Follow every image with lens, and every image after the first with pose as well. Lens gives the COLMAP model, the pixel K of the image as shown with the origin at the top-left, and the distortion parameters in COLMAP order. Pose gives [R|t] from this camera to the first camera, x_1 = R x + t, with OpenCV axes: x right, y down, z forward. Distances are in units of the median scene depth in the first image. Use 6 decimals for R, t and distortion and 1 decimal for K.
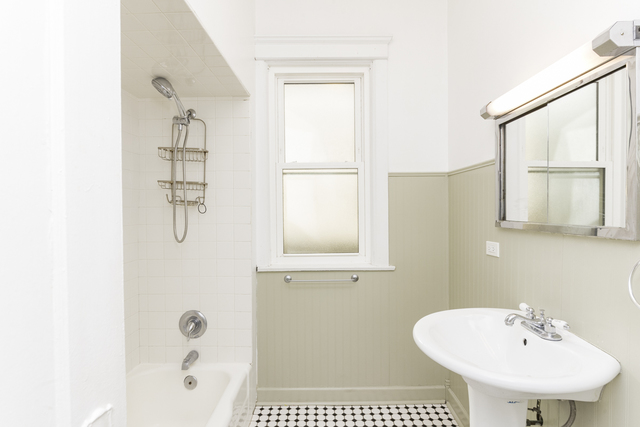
lens RADIAL K [[330.3, 0, 318.1], [0, 330.3, 212.9], [0, 0, 1]] dist [-0.004050, -0.001029]
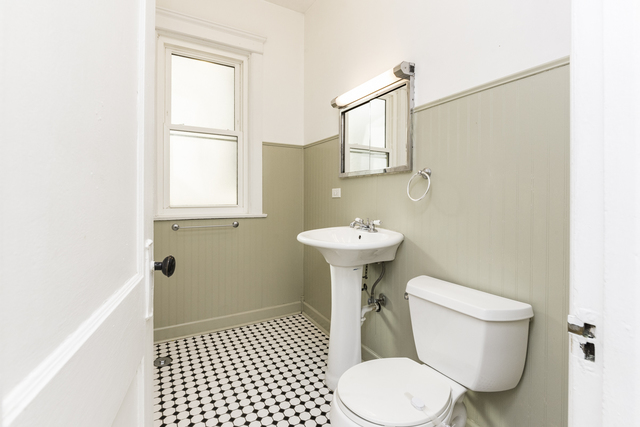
lens RADIAL K [[302.7, 0, 321.1], [0, 302.7, 199.3], [0, 0, 1]] dist [-0.012058, 0.001851]
pose [[0.866095, 0.008390, 0.499809, -0.181814], [-0.004529, 0.999950, -0.008936, 0.115463], [-0.499859, 0.005475, 0.866089, -0.143278]]
